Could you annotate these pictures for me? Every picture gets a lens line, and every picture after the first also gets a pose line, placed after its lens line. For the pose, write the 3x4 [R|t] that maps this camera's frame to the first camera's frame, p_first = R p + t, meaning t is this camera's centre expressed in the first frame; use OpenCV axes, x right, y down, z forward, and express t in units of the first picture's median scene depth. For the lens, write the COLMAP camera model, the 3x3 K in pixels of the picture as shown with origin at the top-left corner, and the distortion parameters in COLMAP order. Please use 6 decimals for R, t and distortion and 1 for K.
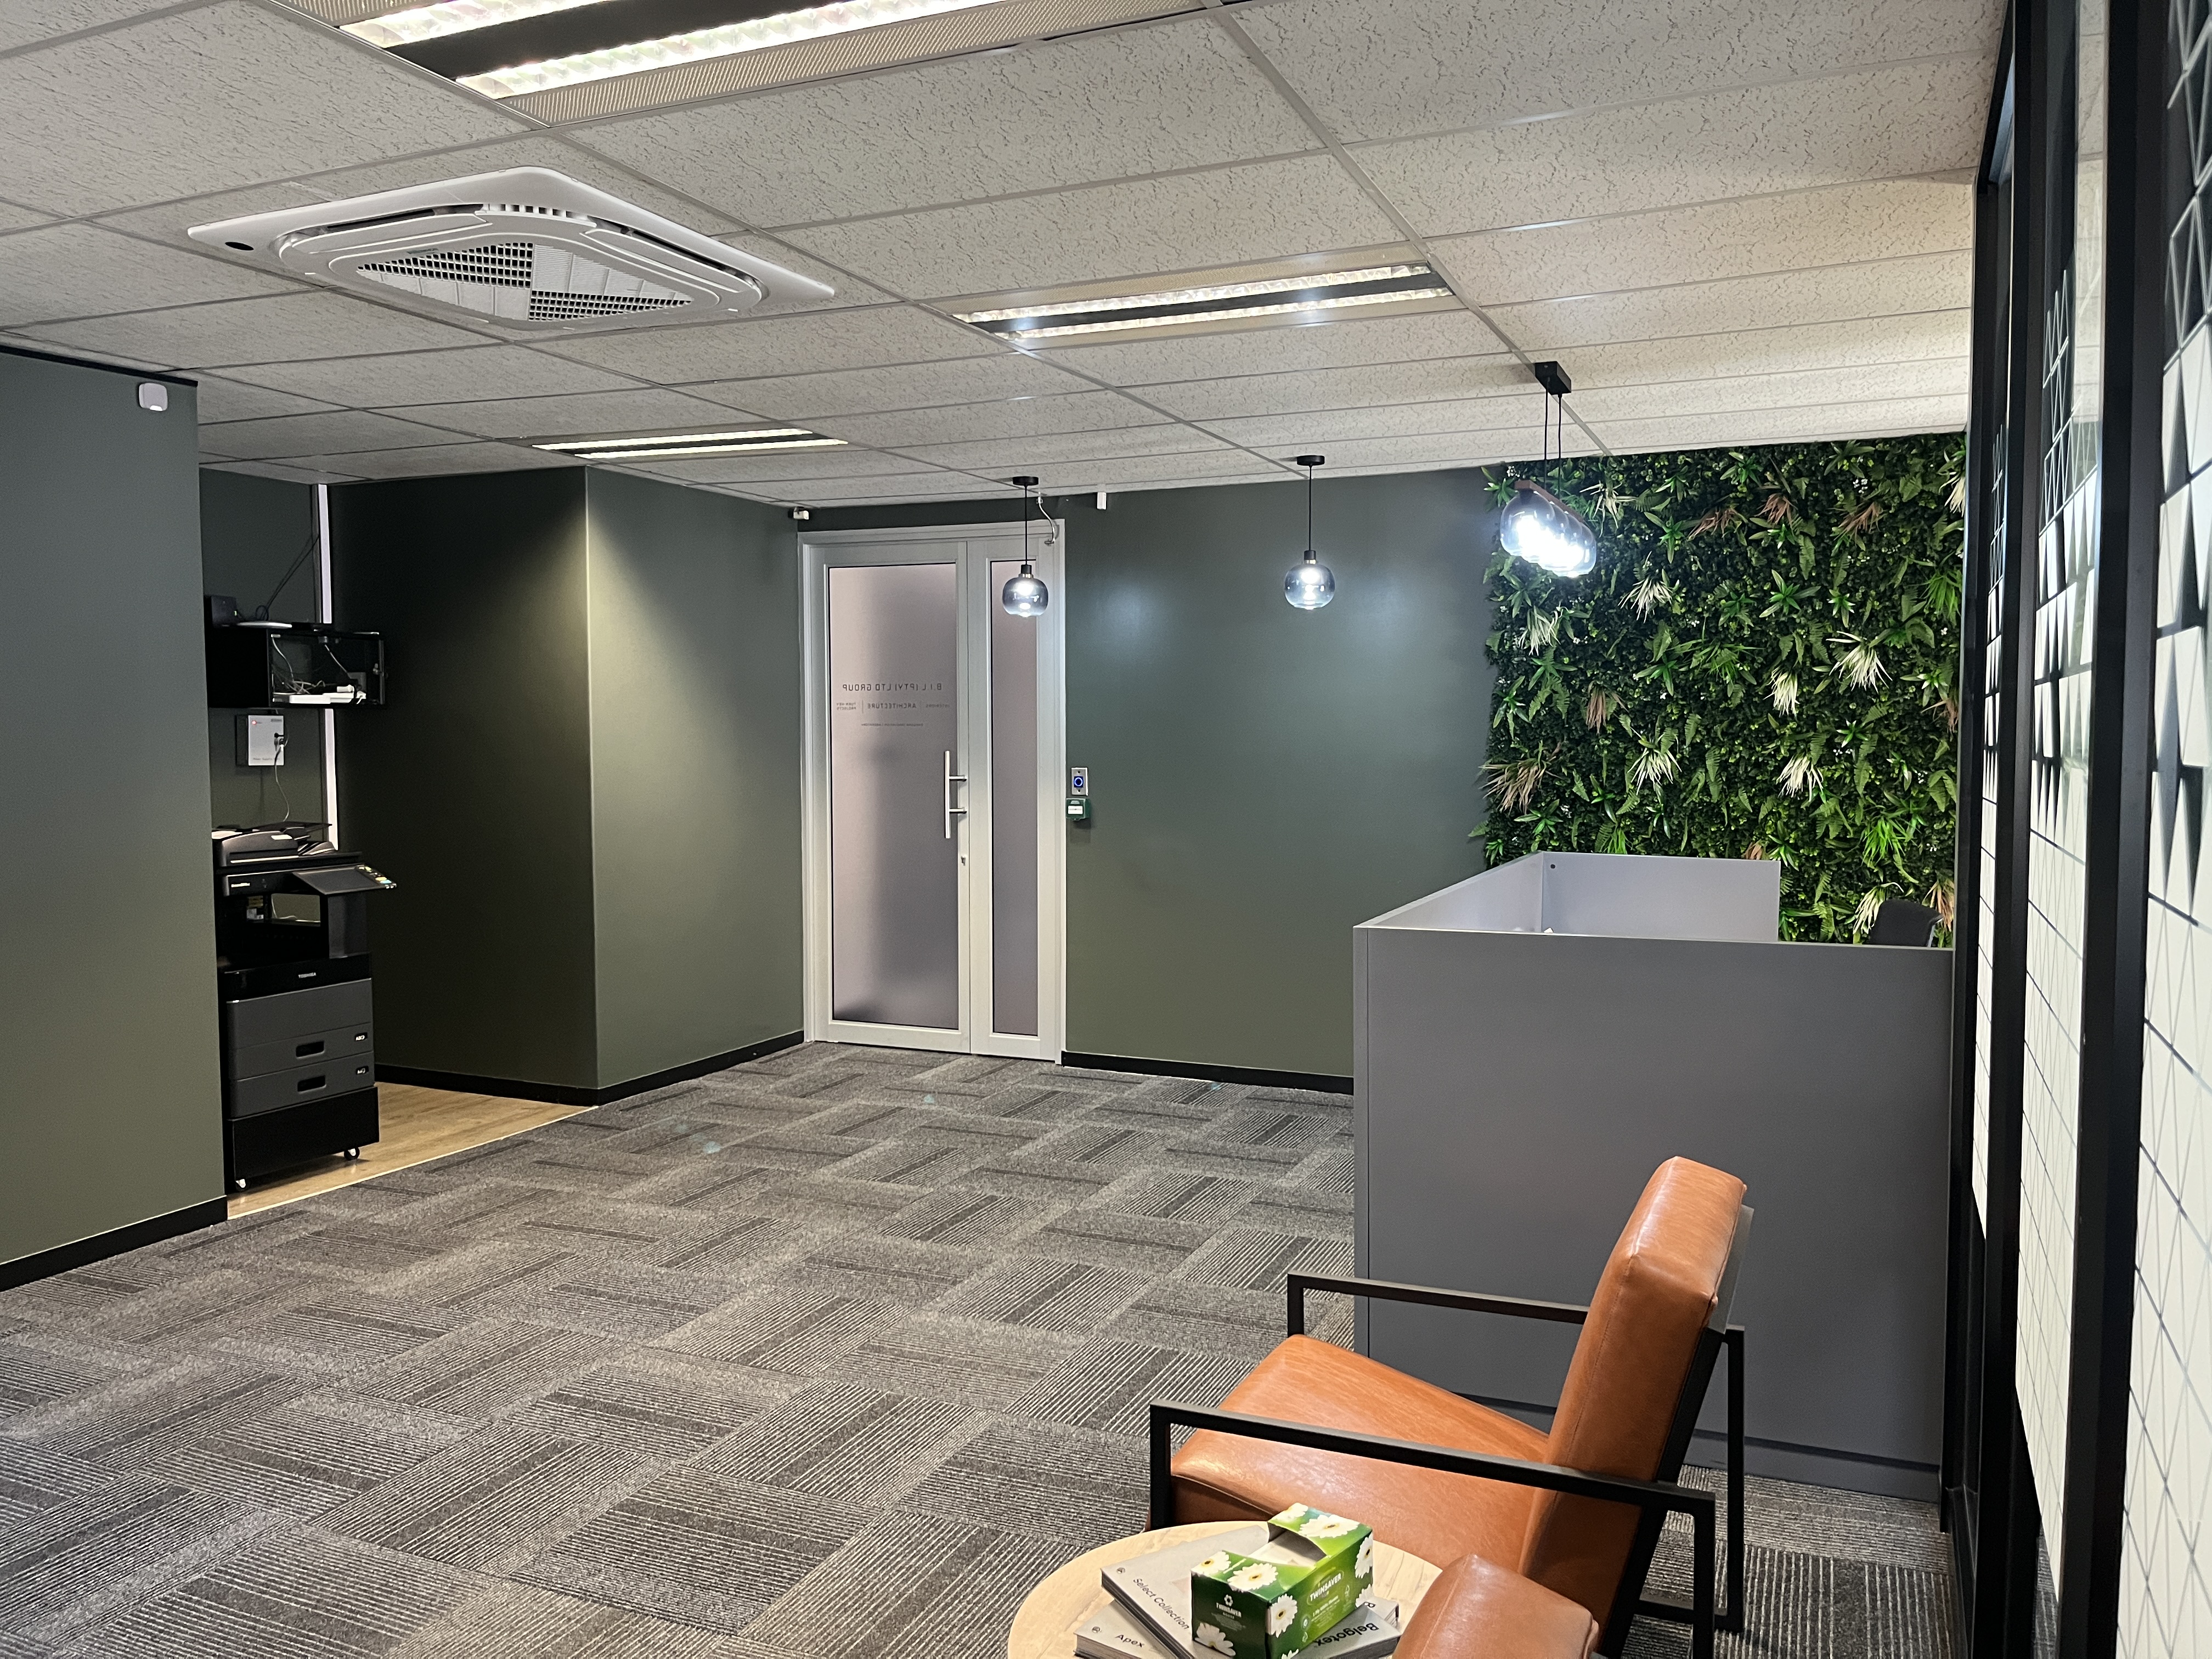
lens RADIAL K [[1678.2, 0, 1109.3], [0, 1678.2, 817.5], [0, 0, 1]] dist [0.059098, -0.091107]
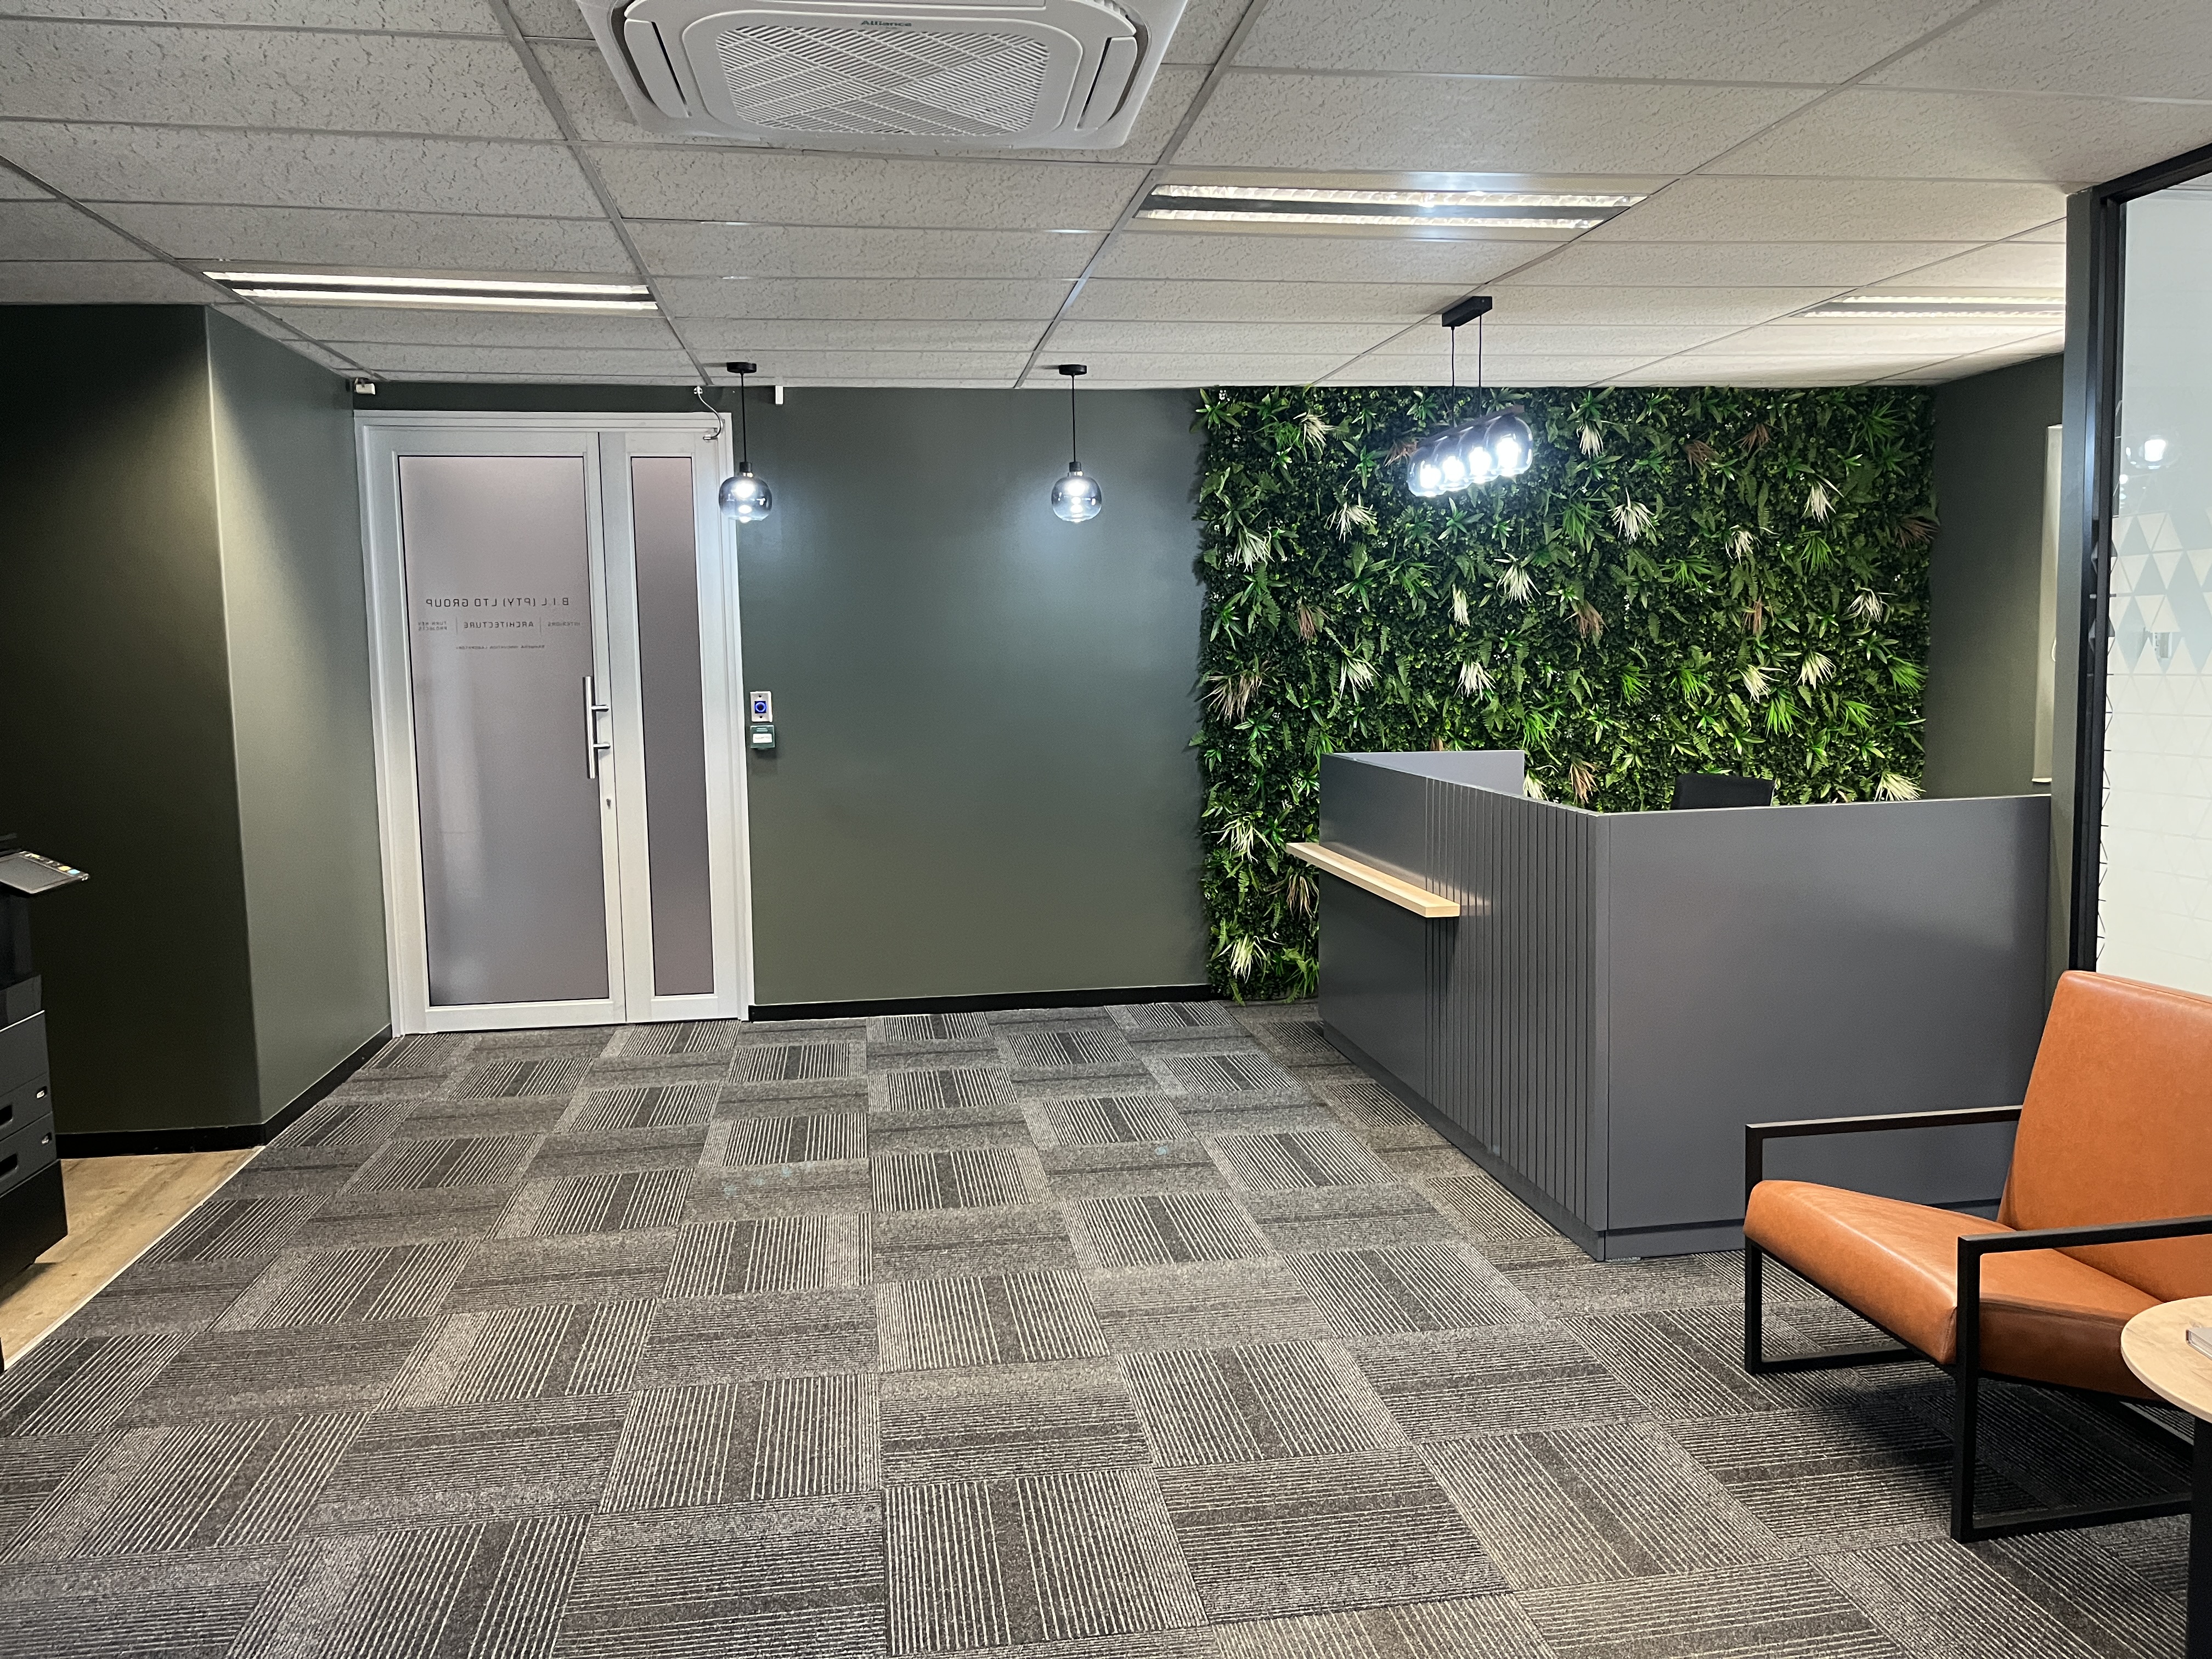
lens RADIAL K [[1678.2, 0, 1123.2], [0, 1678.2, 810.8], [0, 0, 1]] dist [0.059098, -0.091107]
pose [[0.844464, -0.066077, 0.531521, -0.429486], [0.045188, 0.997612, 0.052226, -0.005373], [-0.533703, -0.020085, 0.845433, 0.159000]]
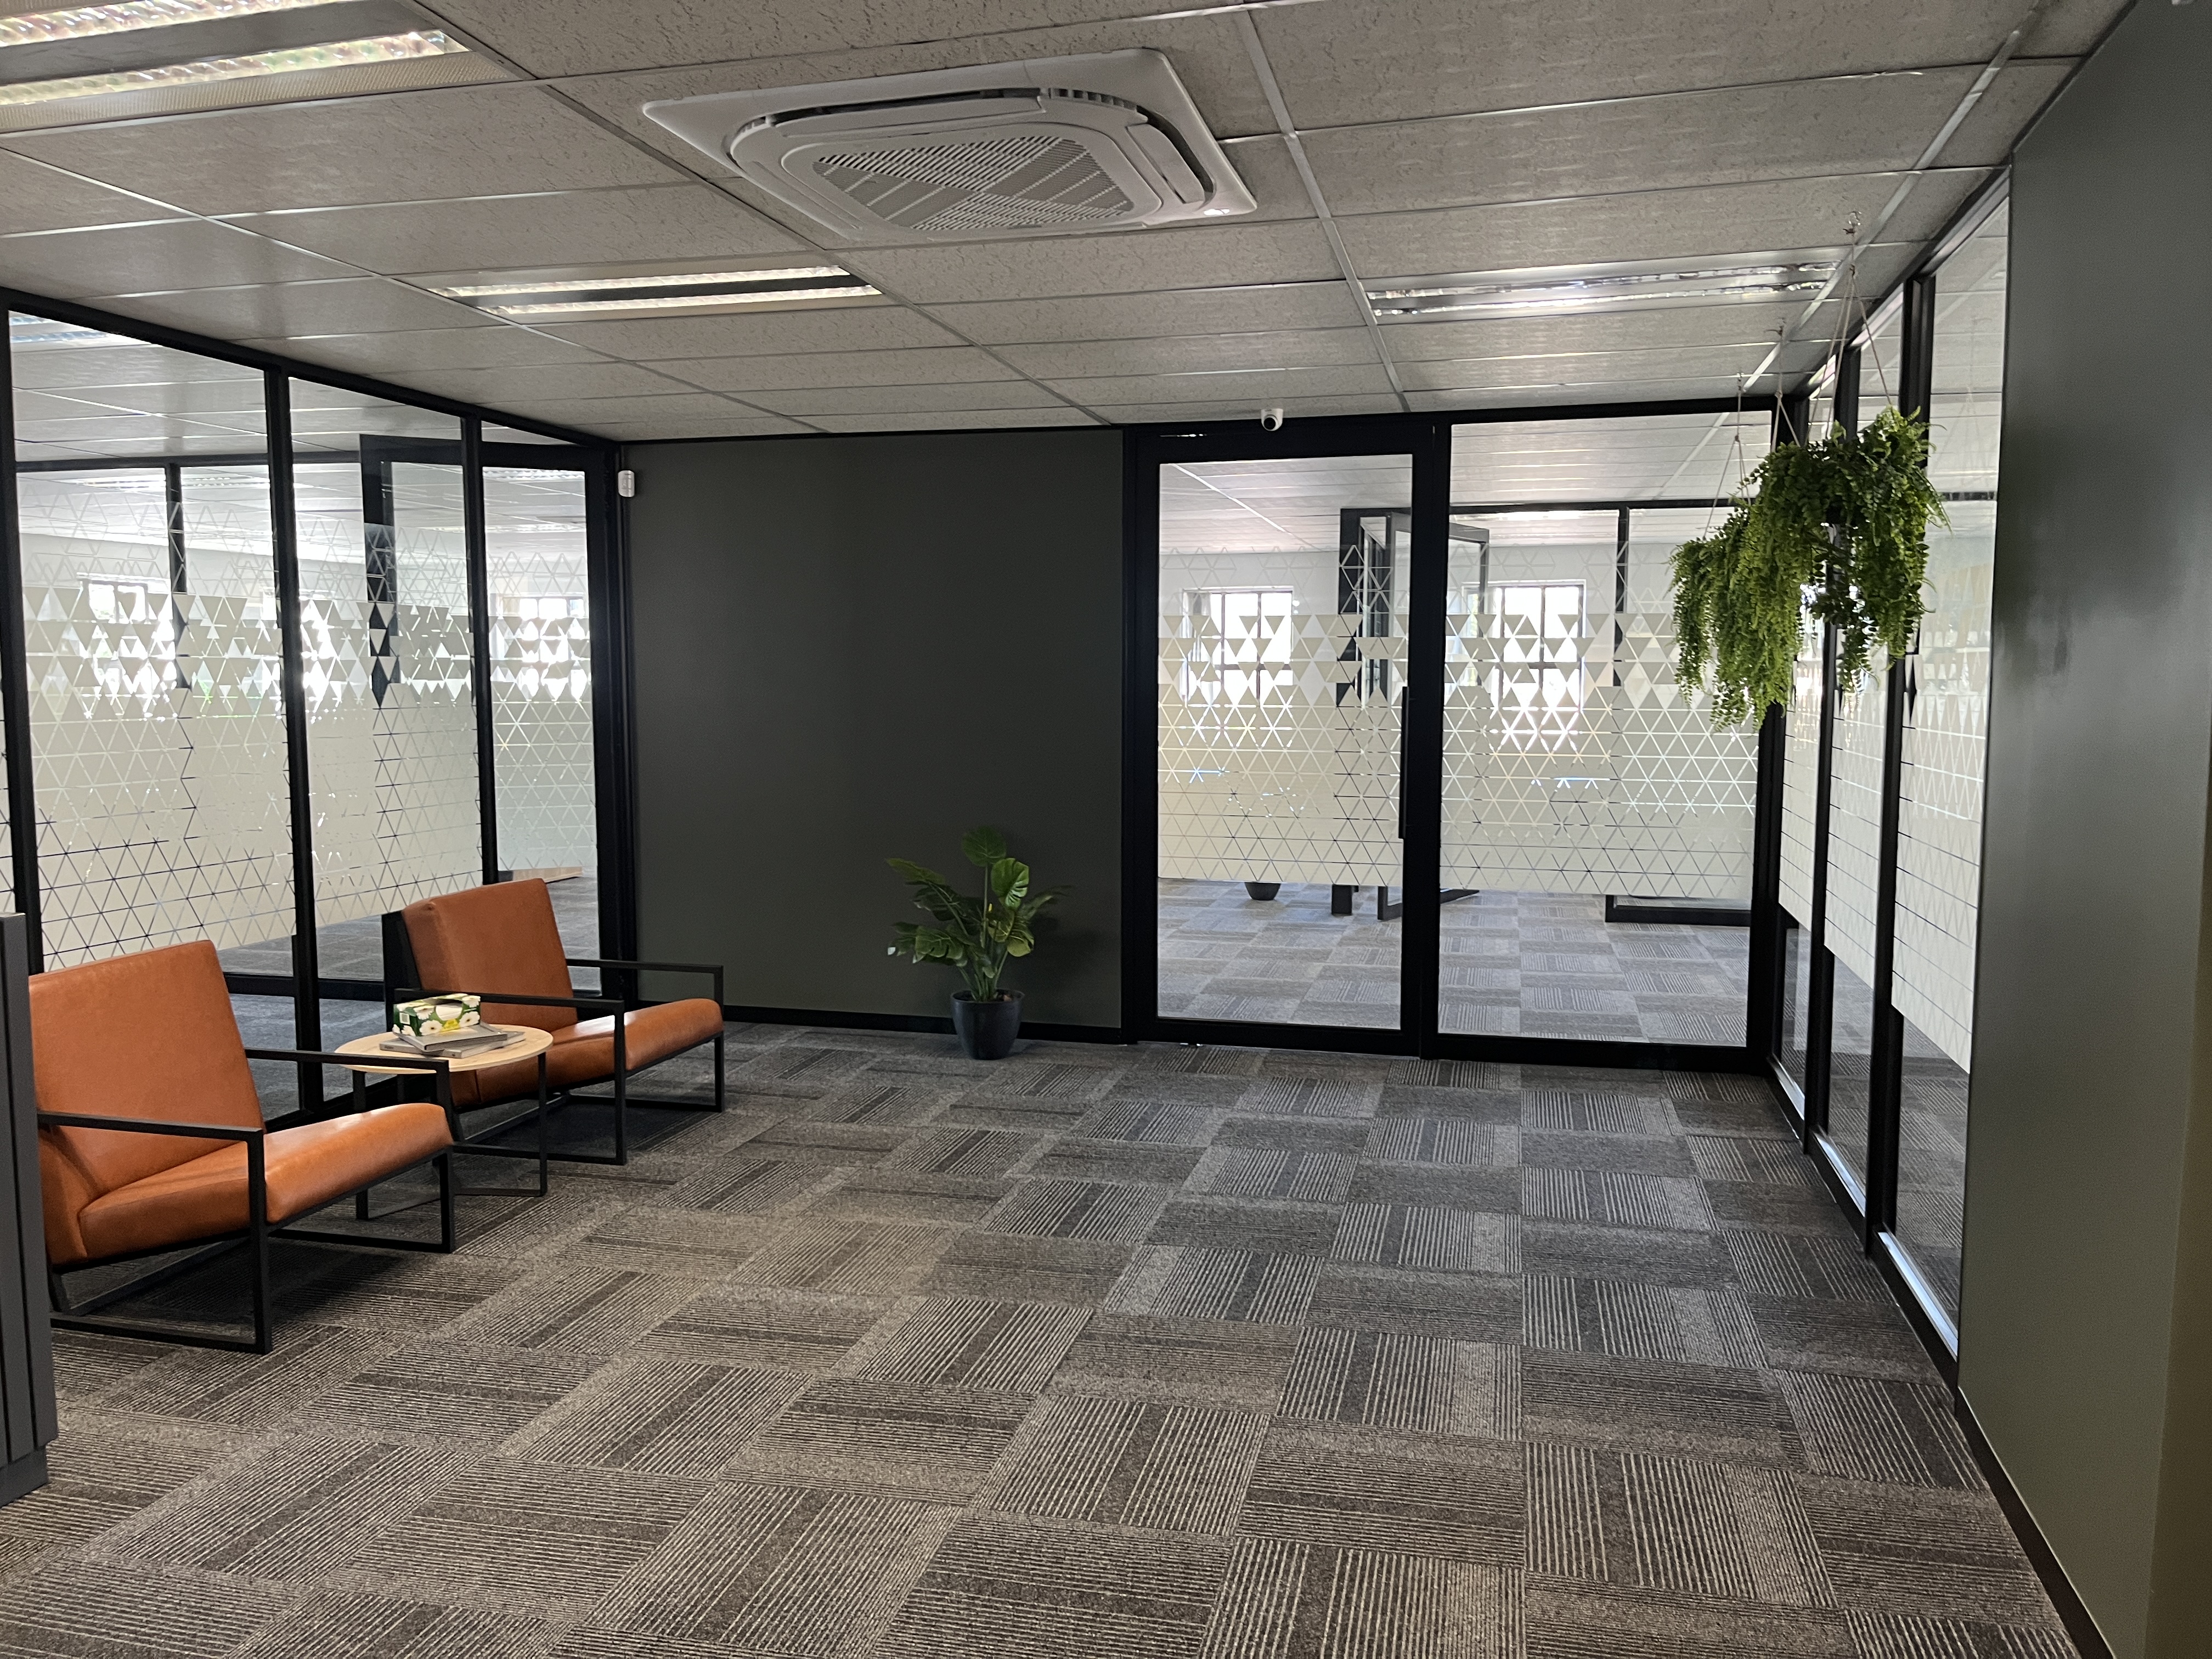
lens RADIAL K [[1678.2, 0, 1115.0], [0, 1678.2, 832.4], [0, 0, 1]] dist [0.059098, -0.091107]
pose [[-0.984622, 0.016788, -0.173891, -0.153333], [-0.008472, 0.989612, 0.143515, -0.063694], [0.174494, 0.142781, -0.974251, 1.205493]]
